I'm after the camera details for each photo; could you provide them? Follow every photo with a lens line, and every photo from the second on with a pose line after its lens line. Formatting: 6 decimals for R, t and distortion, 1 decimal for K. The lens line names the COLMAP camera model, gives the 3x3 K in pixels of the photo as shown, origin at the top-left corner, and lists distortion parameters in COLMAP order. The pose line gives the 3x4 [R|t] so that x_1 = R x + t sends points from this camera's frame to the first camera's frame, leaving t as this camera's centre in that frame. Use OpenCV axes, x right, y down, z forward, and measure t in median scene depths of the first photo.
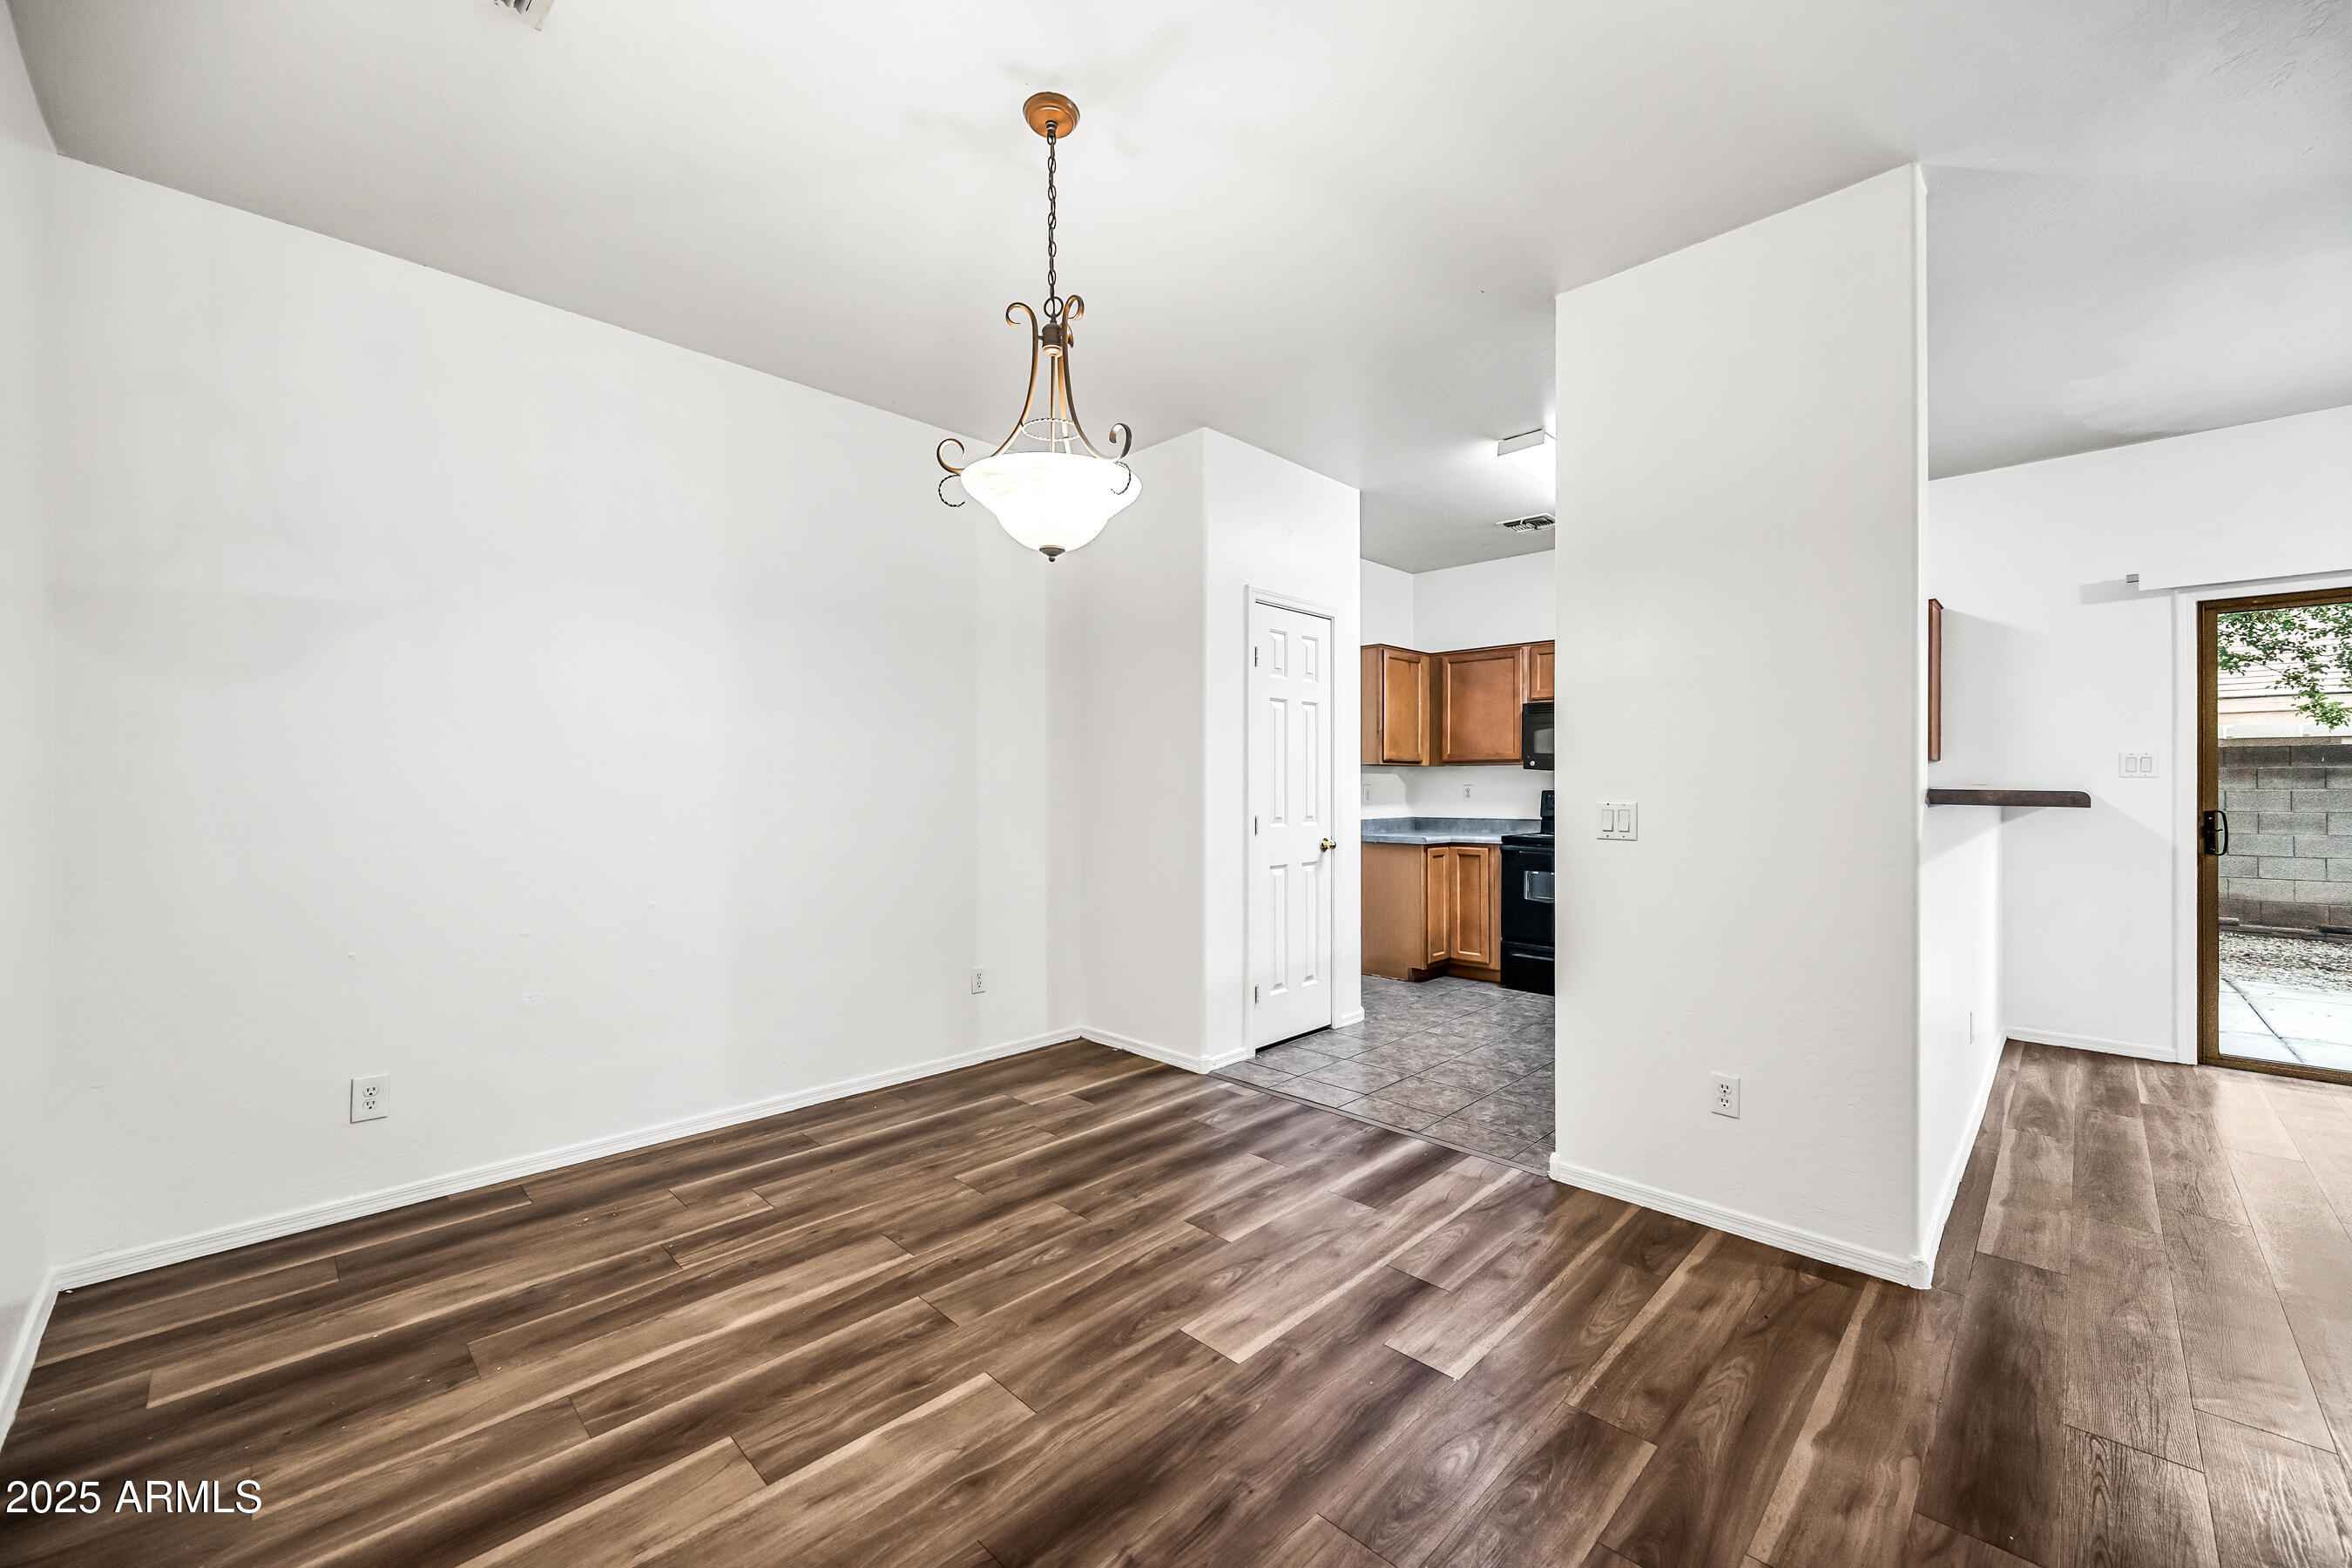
lens RADIAL K [[924.6, 0, 1169.7], [0, 924.6, 786.2], [0, 0, 1]] dist [-0.001207, 0.000595]
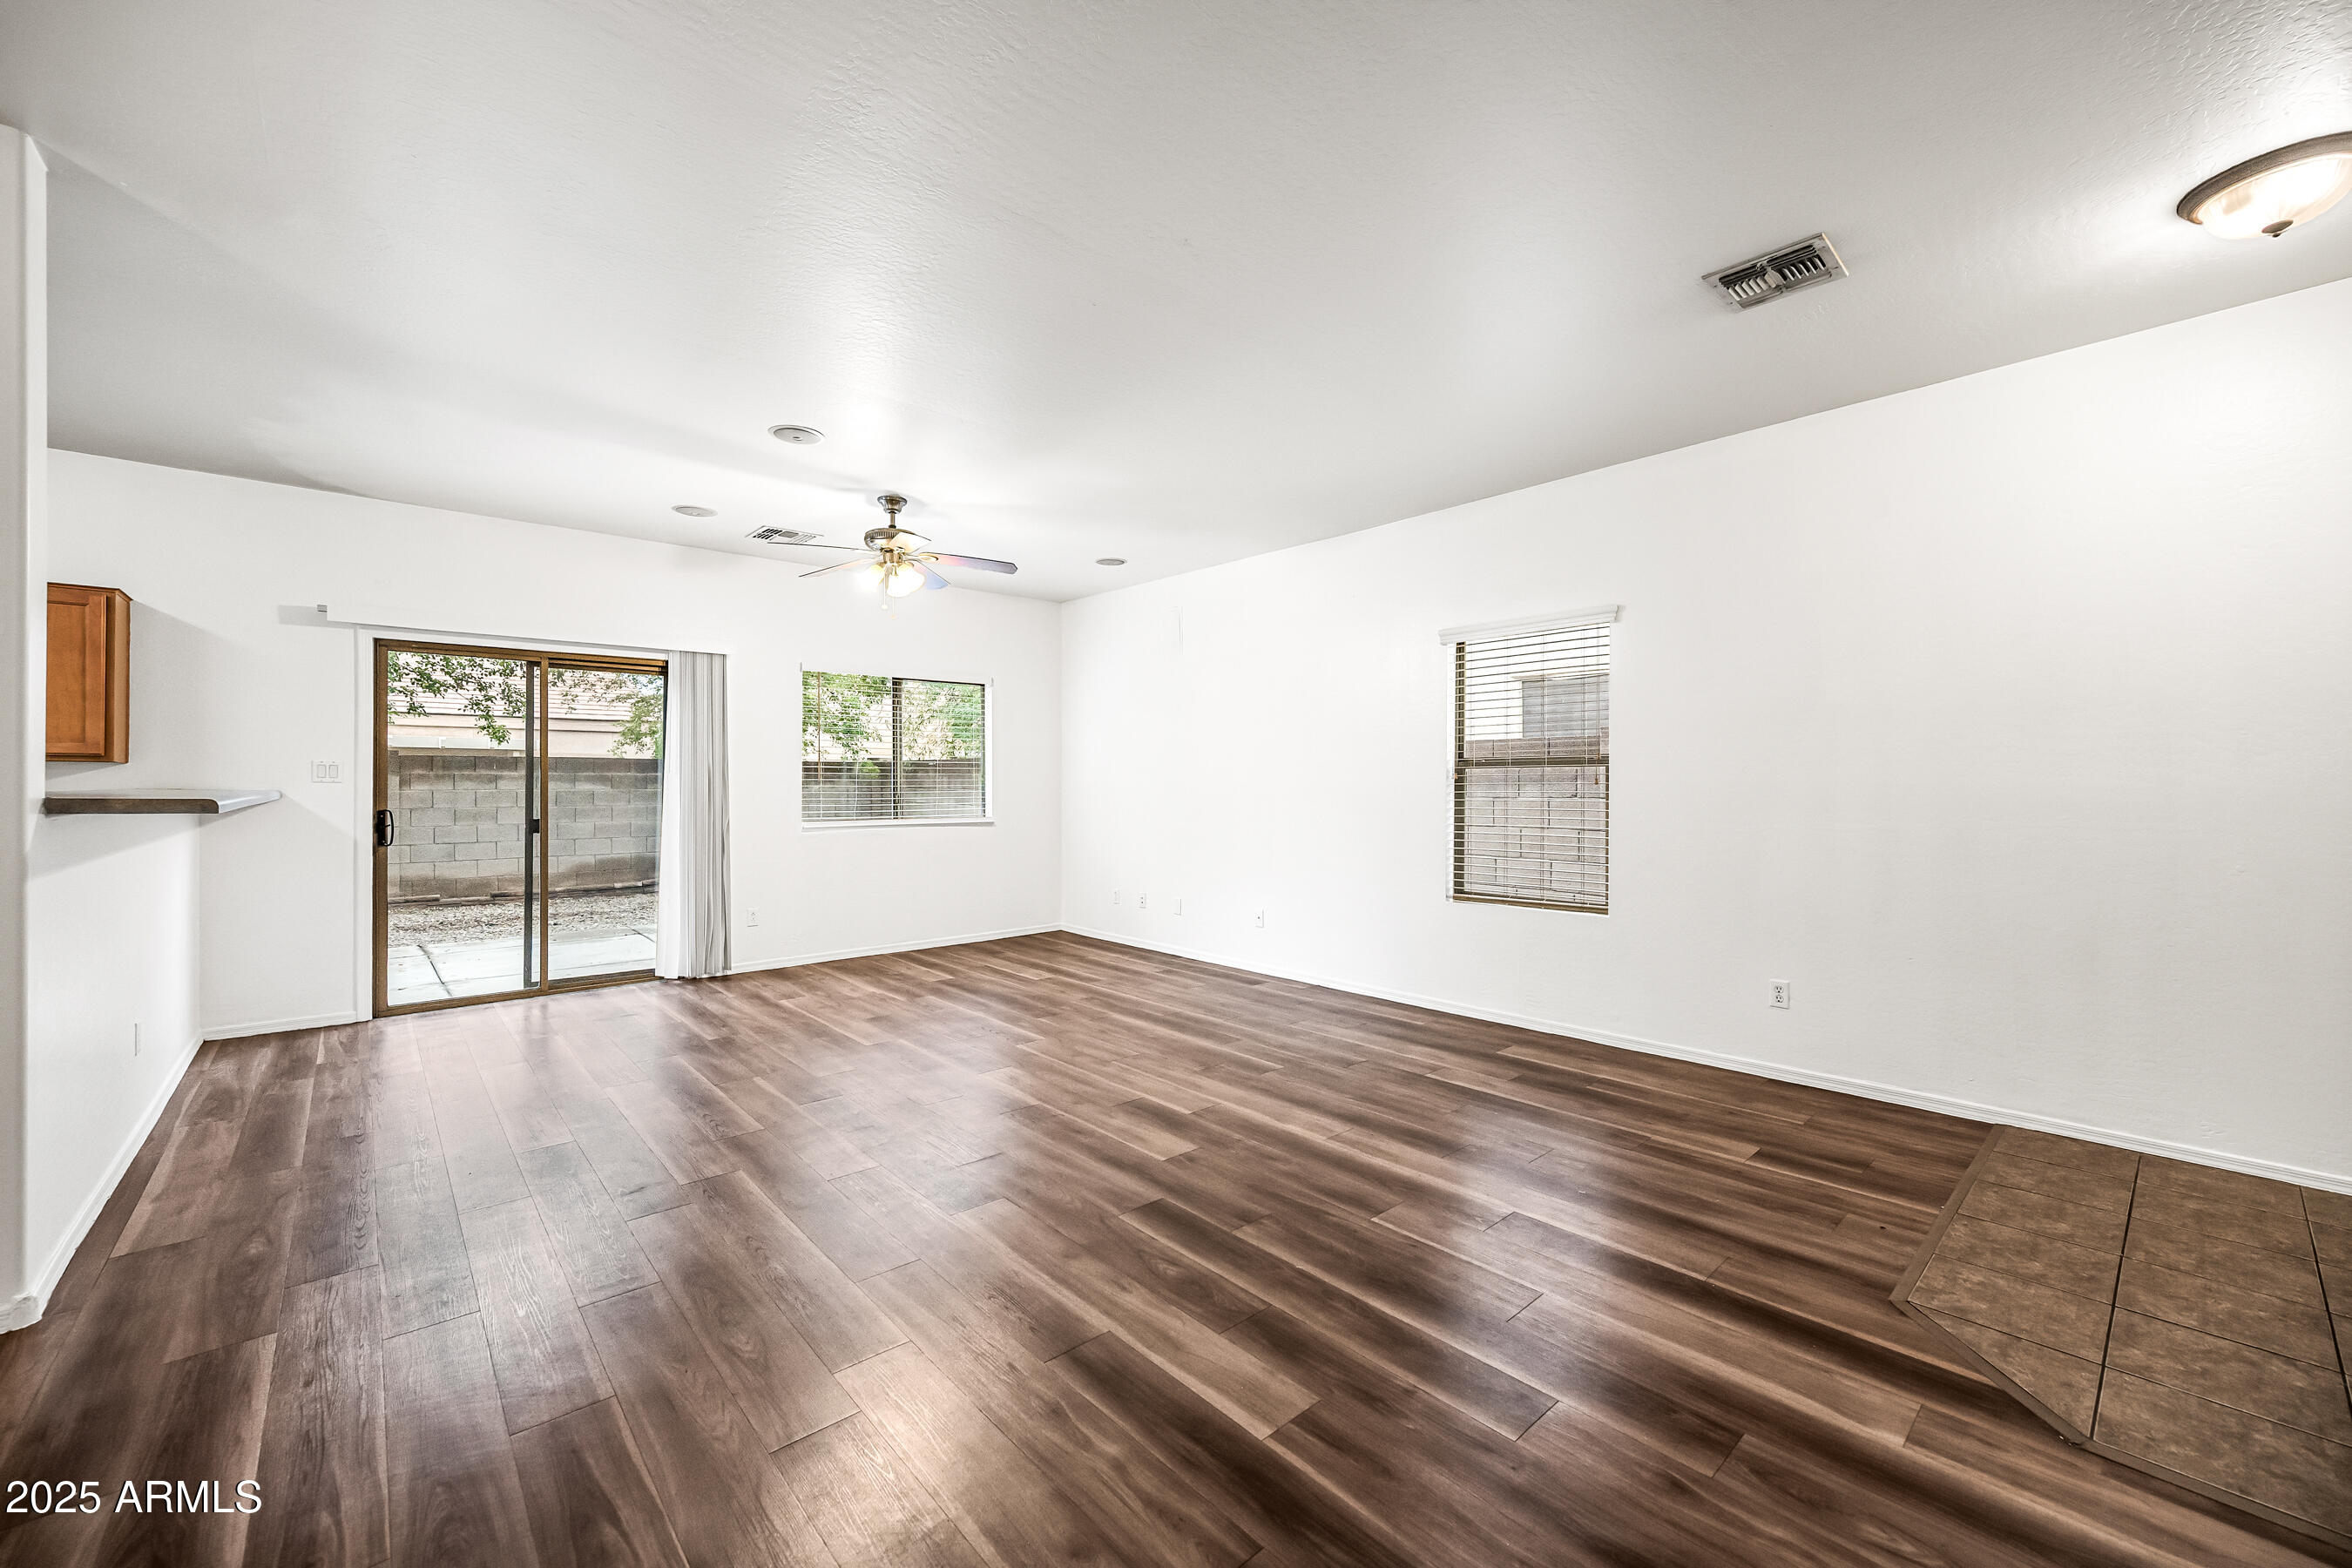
lens RADIAL K [[924.6, 0, 1170.0], [0, 924.6, 788.8], [0, 0, 1]] dist [-0.001207, 0.000595]
pose [[0.065908, -0.003997, 0.997818, -0.030011], [0.000933, 0.999992, 0.003944, -0.005708], [-0.997825, 0.000671, 0.065911, -0.126836]]
